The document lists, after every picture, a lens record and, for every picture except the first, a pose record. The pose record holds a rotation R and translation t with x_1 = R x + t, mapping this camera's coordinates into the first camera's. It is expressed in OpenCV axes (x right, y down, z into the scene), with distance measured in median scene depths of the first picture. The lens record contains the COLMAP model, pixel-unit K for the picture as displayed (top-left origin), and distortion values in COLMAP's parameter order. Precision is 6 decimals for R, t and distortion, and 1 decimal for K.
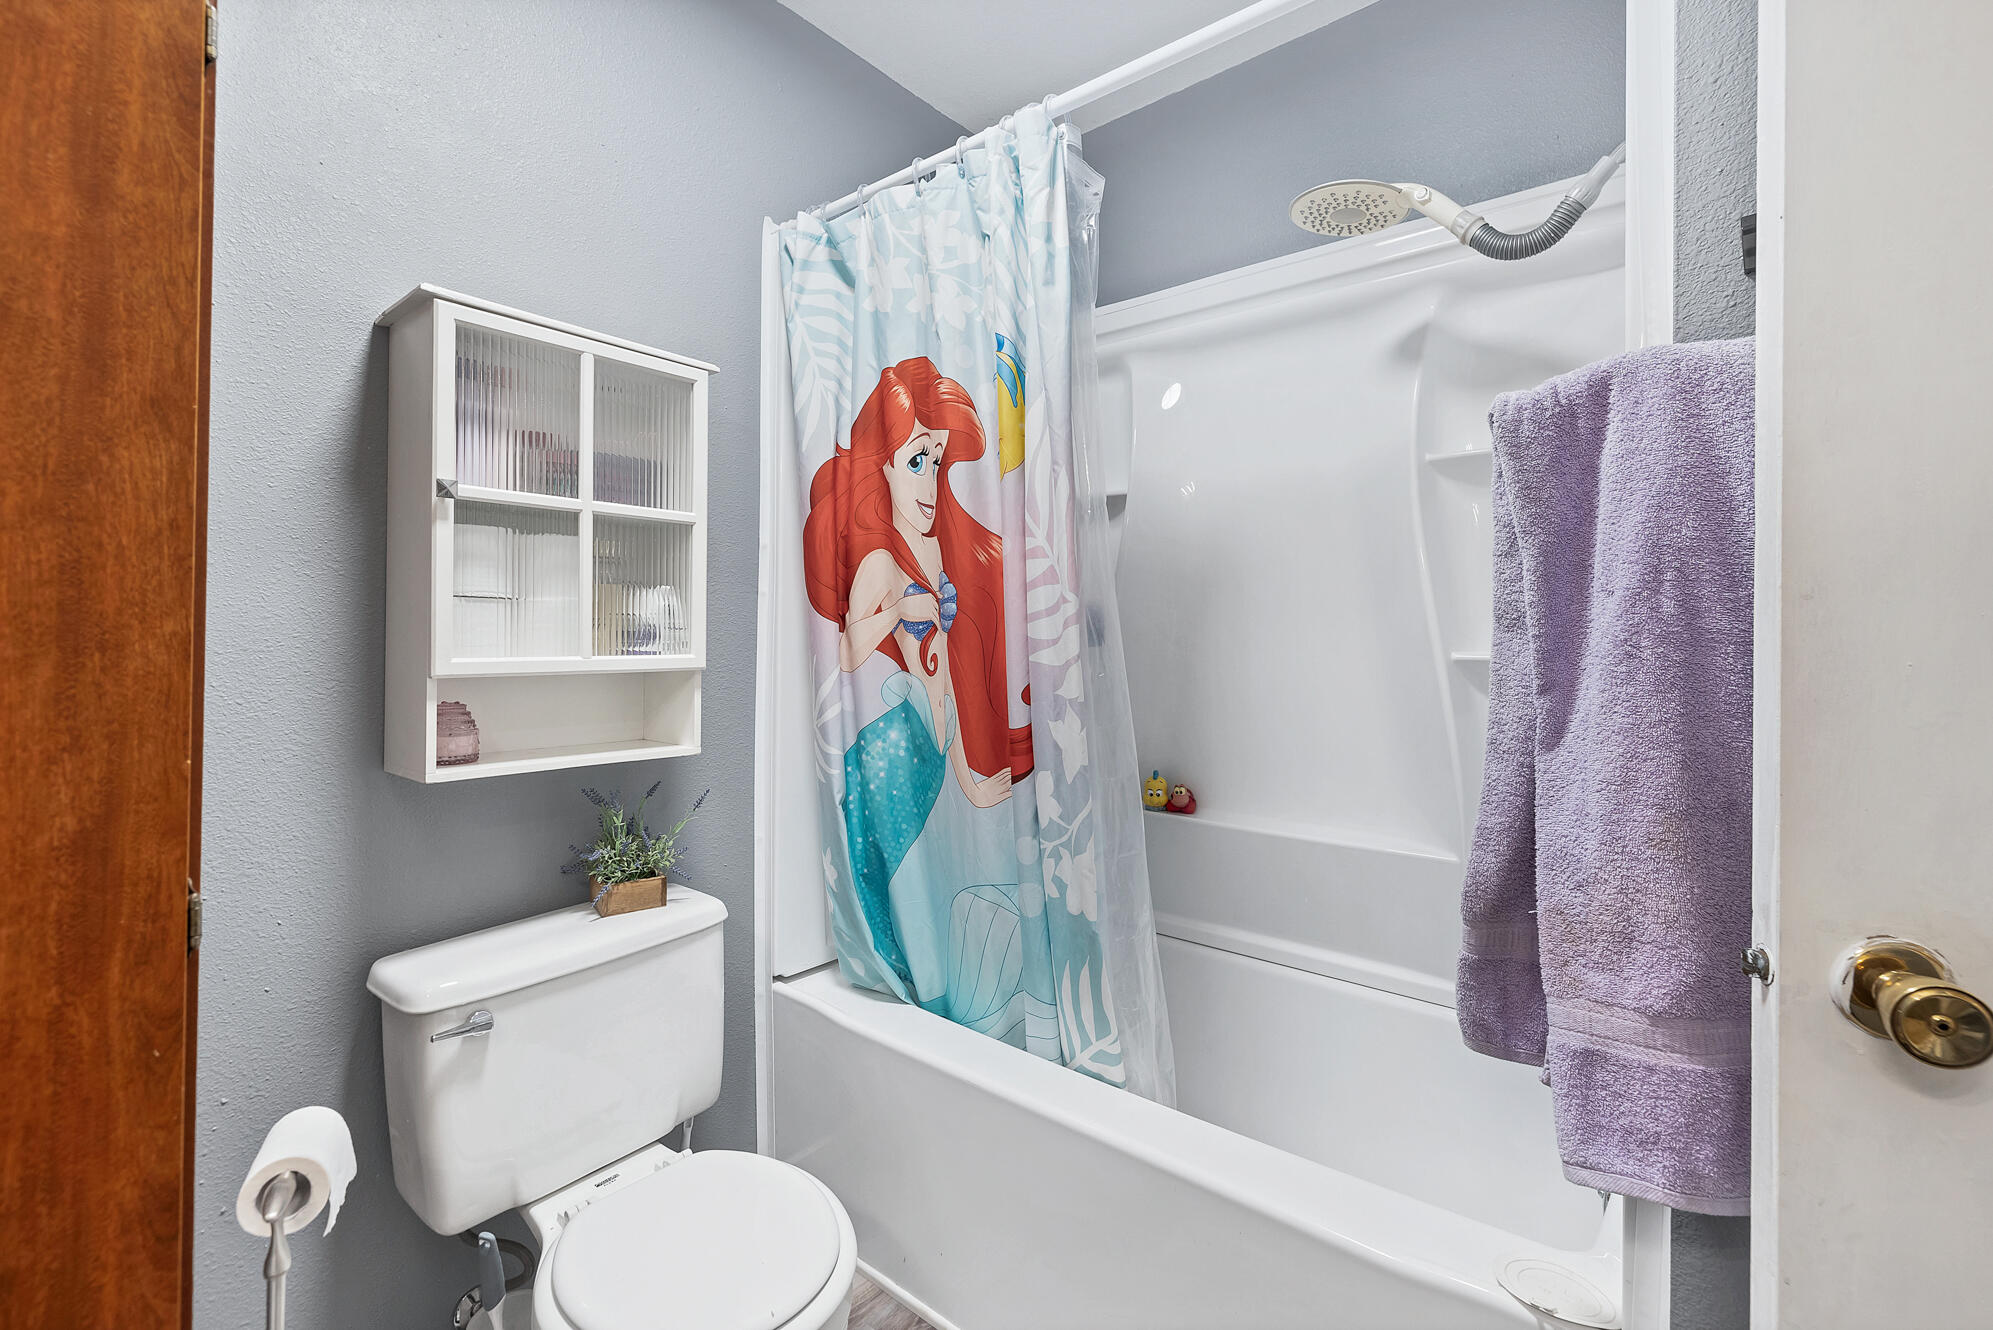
lens RADIAL K [[880.4, 0, 983.7], [0, 880.4, 635.9], [0, 0, 1]] dist [0.004030, -0.001640]
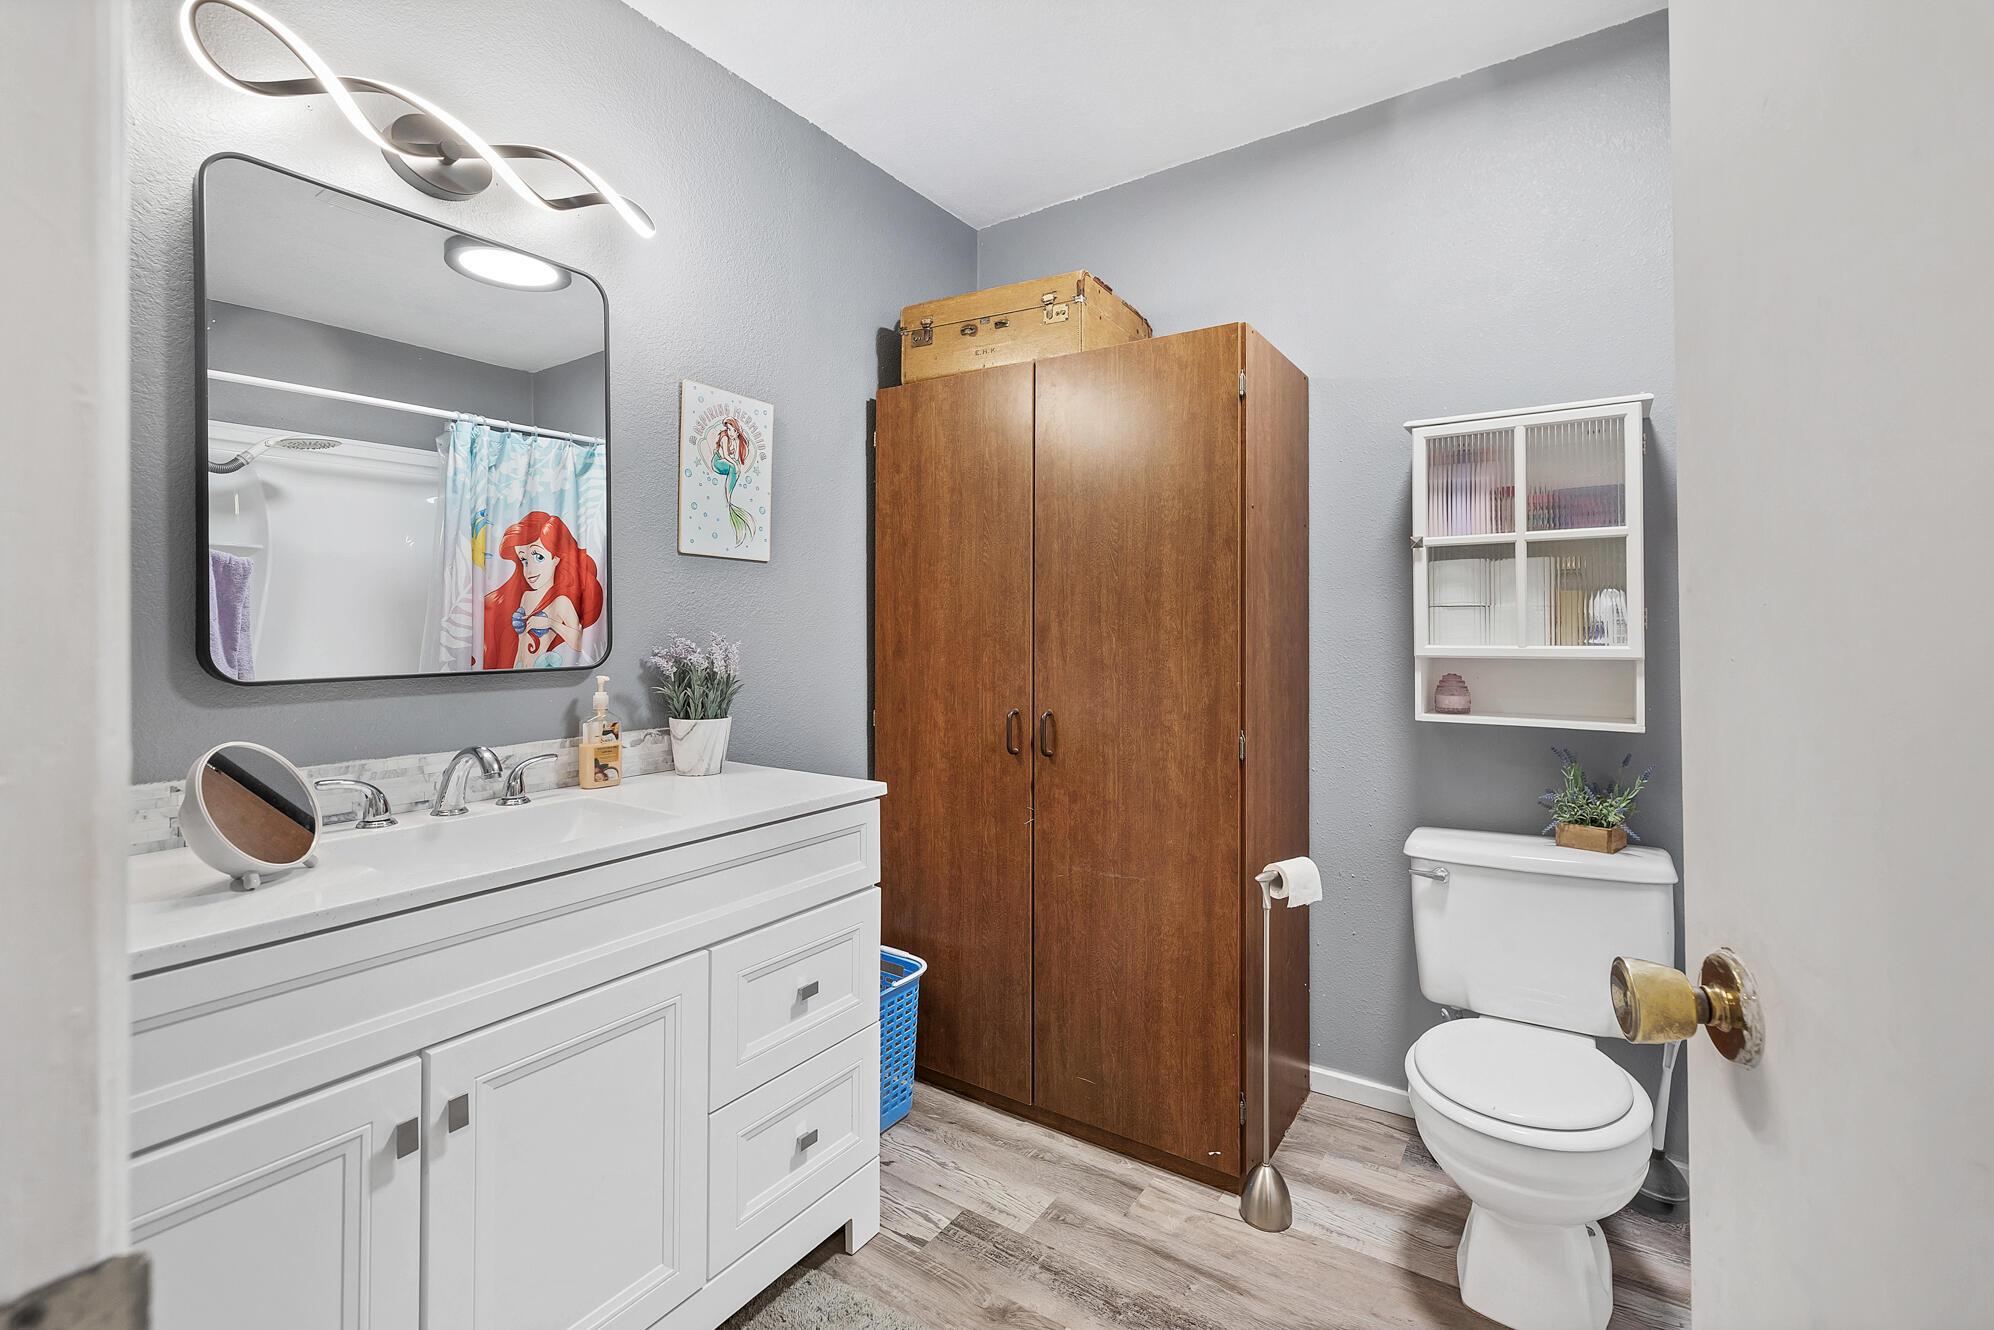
lens RADIAL K [[880.9, 0, 997.8], [0, 880.9, 646.8], [0, 0, 1]] dist [0.004030, -0.001640]
pose [[0.097319, 0.006774, -0.995230, 0.855101], [0.003835, 0.999967, 0.007181, 0.012293], [0.995246, -0.004515, 0.097290, 0.050315]]
